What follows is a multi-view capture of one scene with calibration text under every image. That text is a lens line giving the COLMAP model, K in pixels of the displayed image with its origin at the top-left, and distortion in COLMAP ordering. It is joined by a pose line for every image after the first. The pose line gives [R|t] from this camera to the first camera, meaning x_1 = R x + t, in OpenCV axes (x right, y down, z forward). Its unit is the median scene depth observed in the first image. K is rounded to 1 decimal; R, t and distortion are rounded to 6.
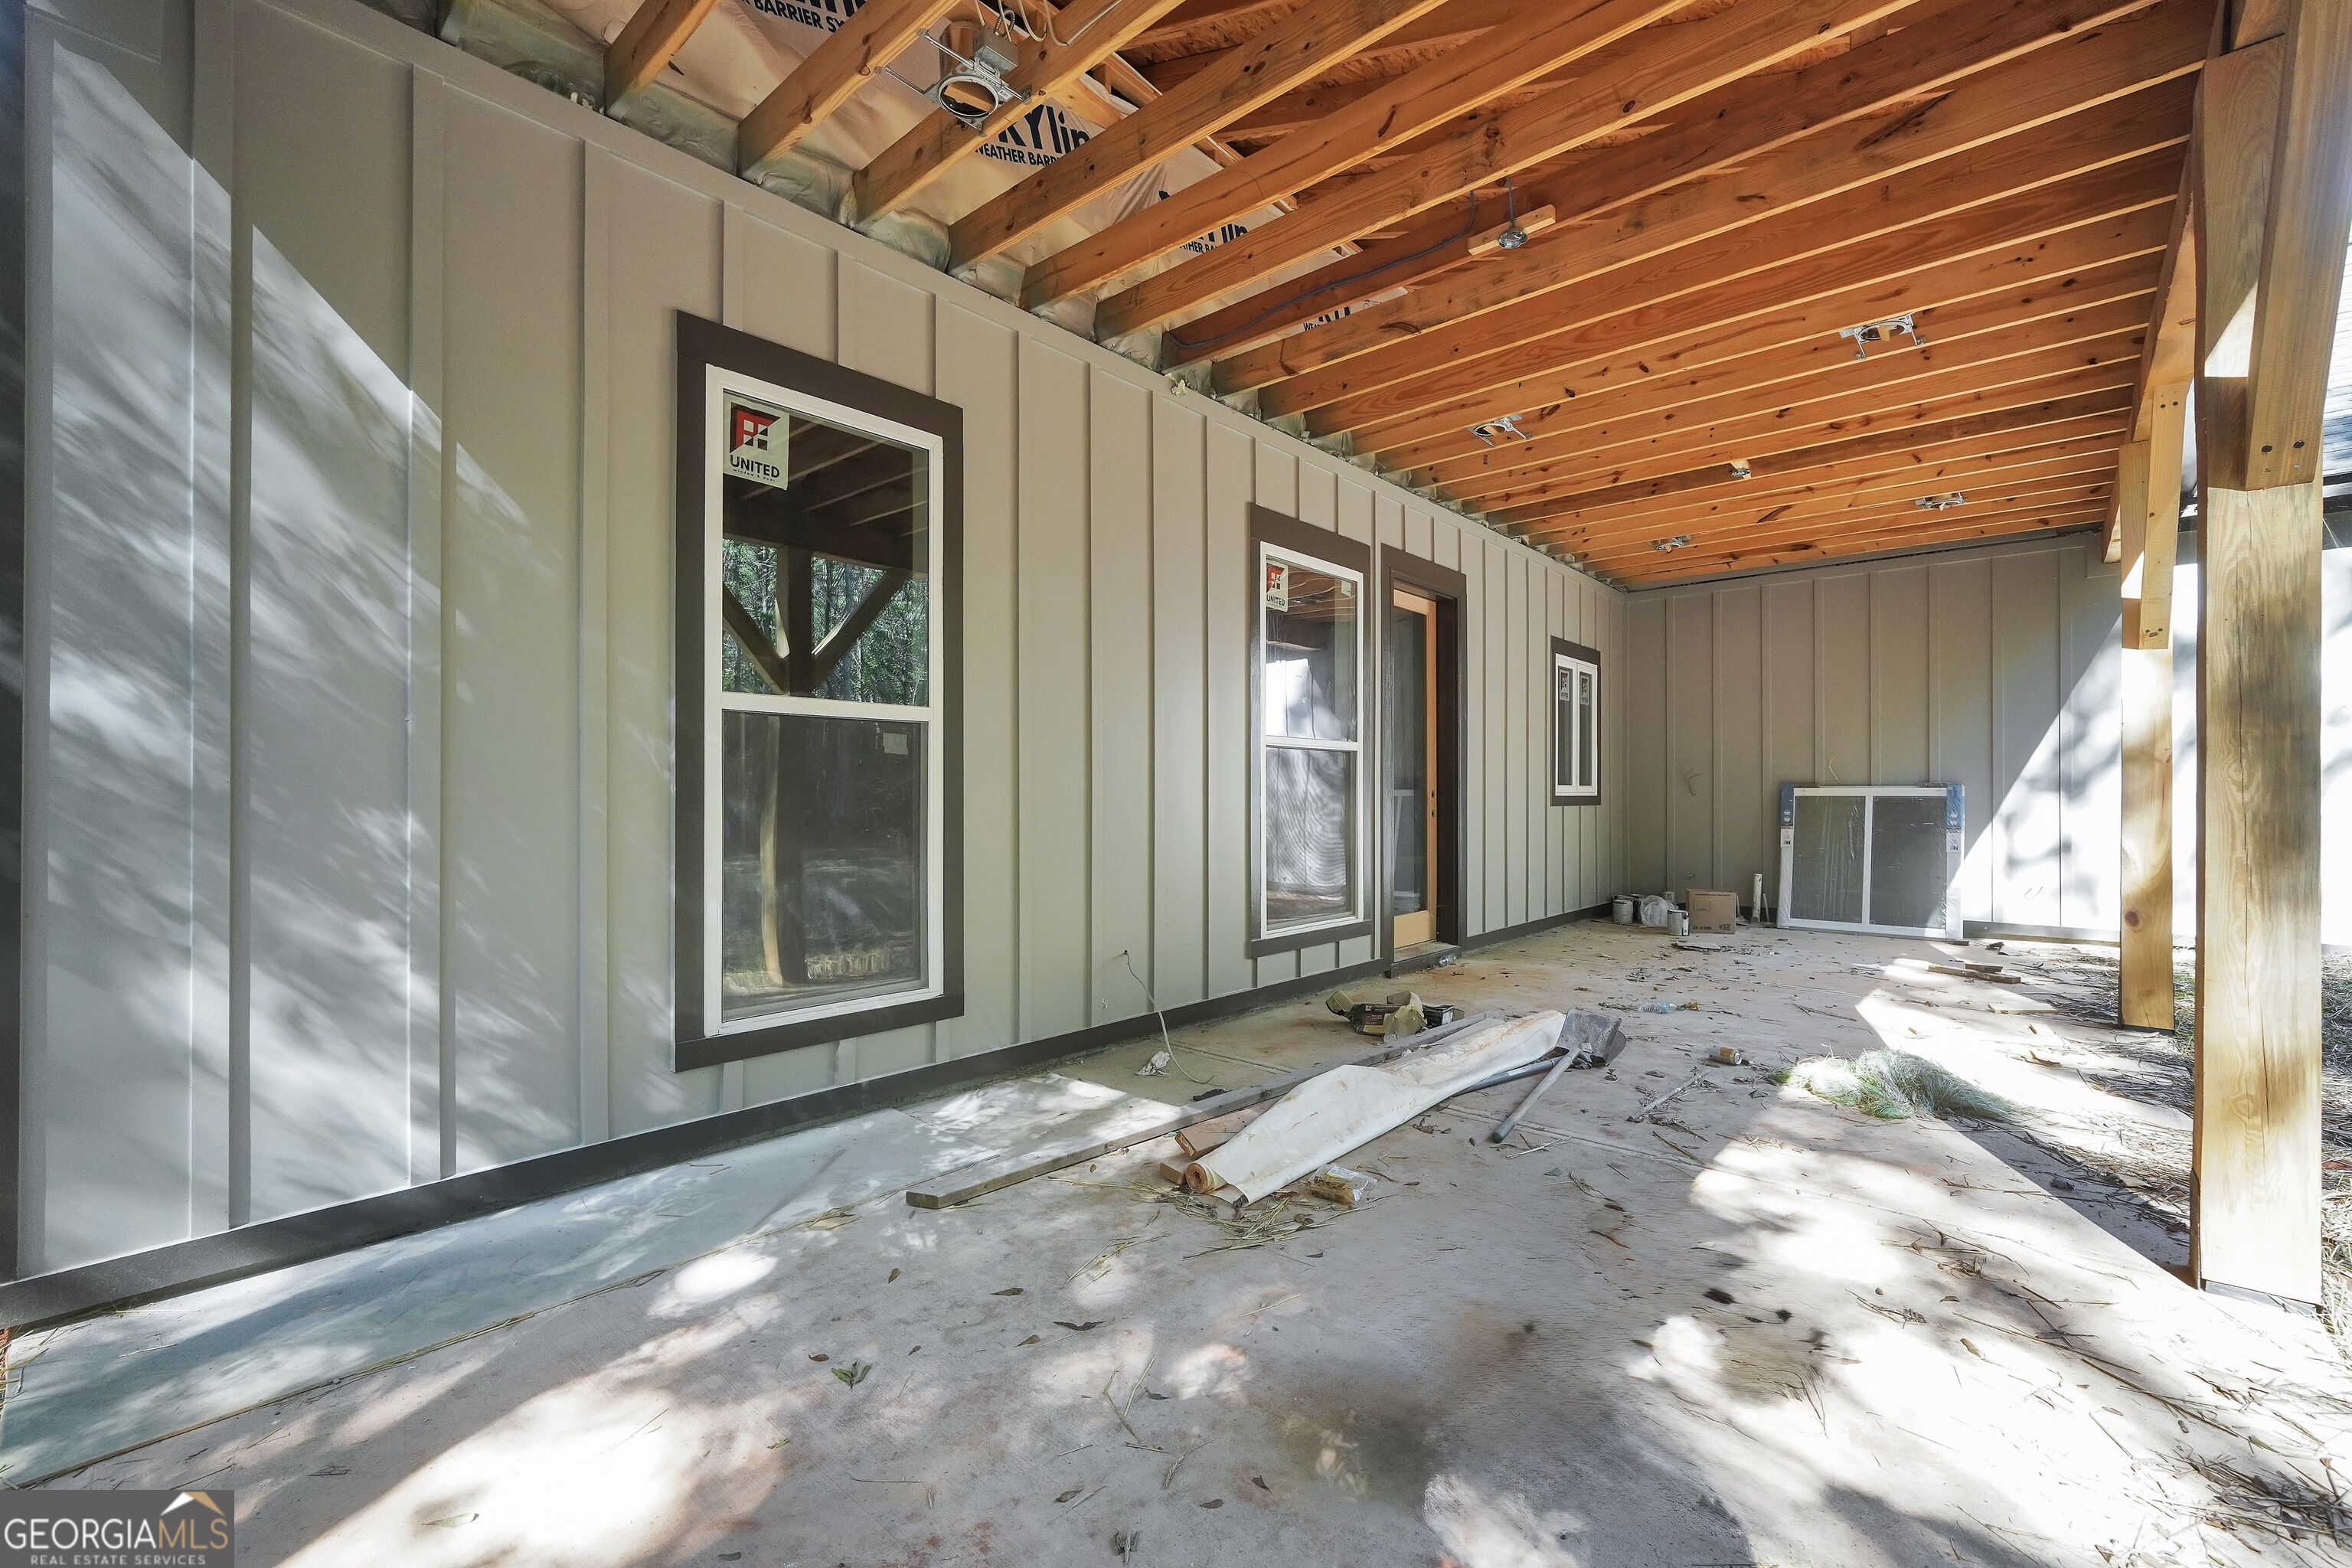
lens RADIAL K [[991.7, 0, 1177.1], [0, 991.7, 790.9], [0, 0, 1]] dist [0.001202, 0.000140]
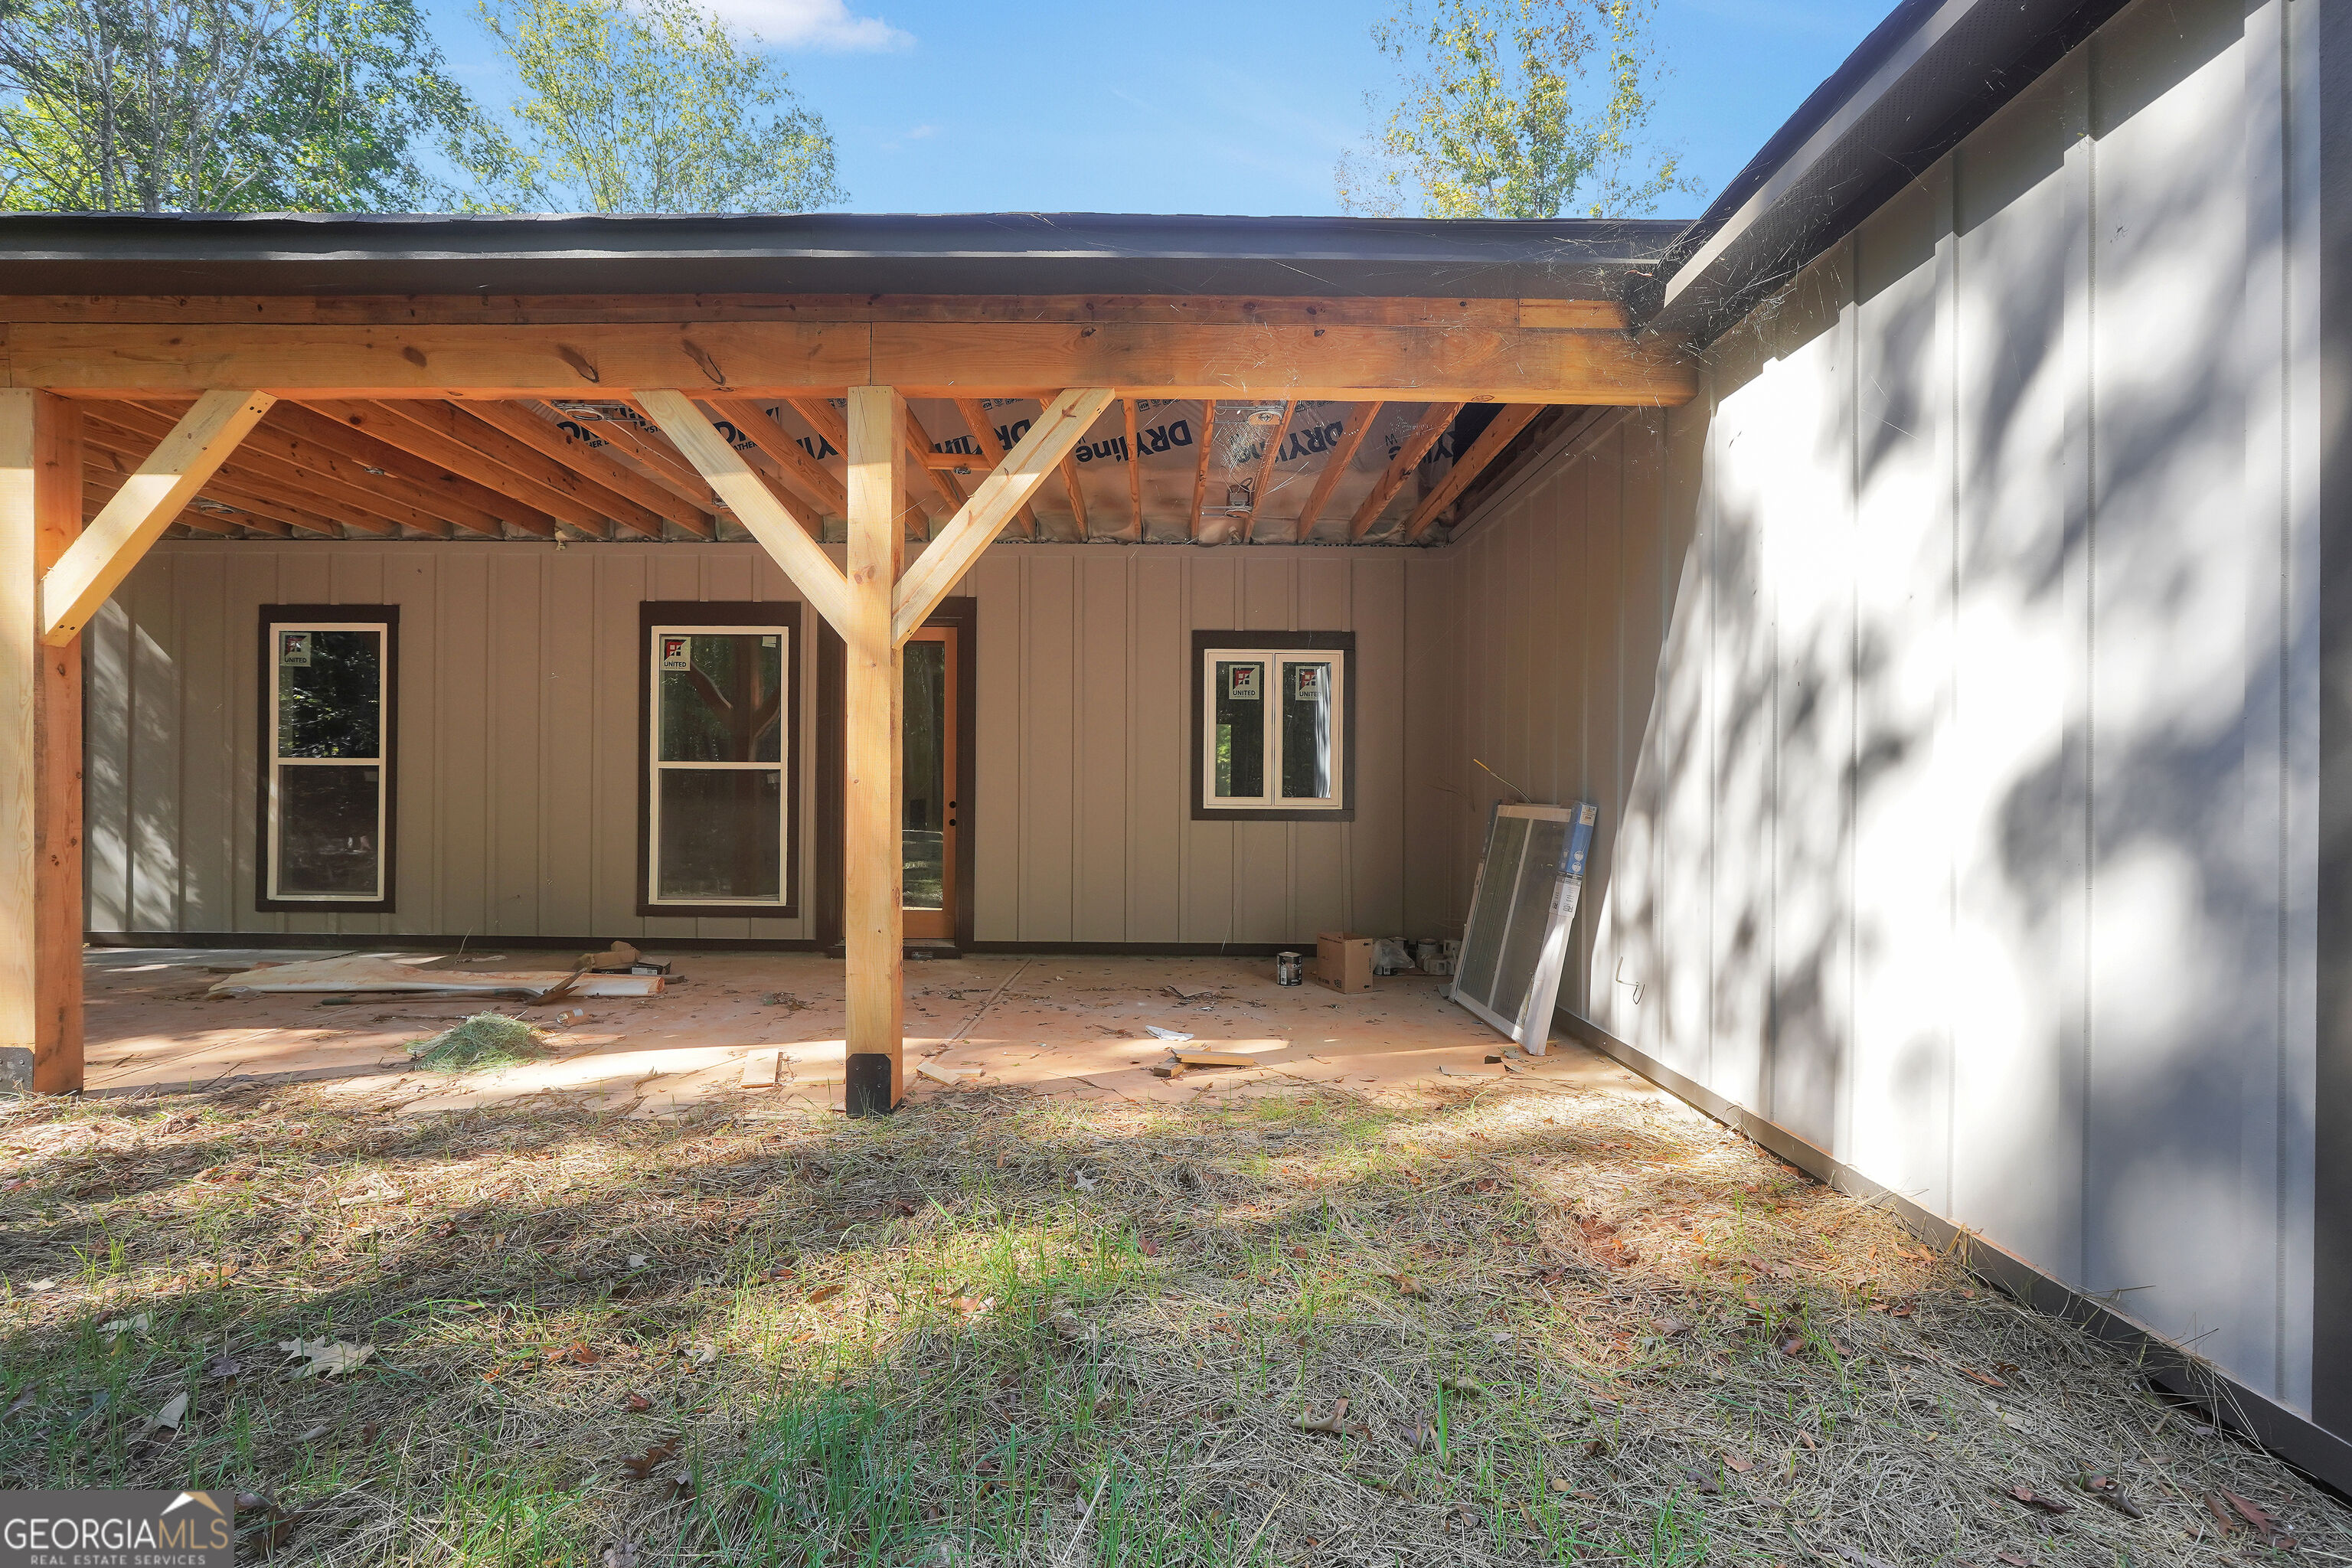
lens RADIAL K [[991.7, 0, 1175.1], [0, 991.7, 778.3], [0, 0, 1]] dist [0.001202, 0.000140]
pose [[0.662058, 0.003275, -0.749446, 2.338854], [-0.003333, 0.999993, 0.001425, -0.051259], [0.749445, 0.001555, 0.662064, 0.873559]]
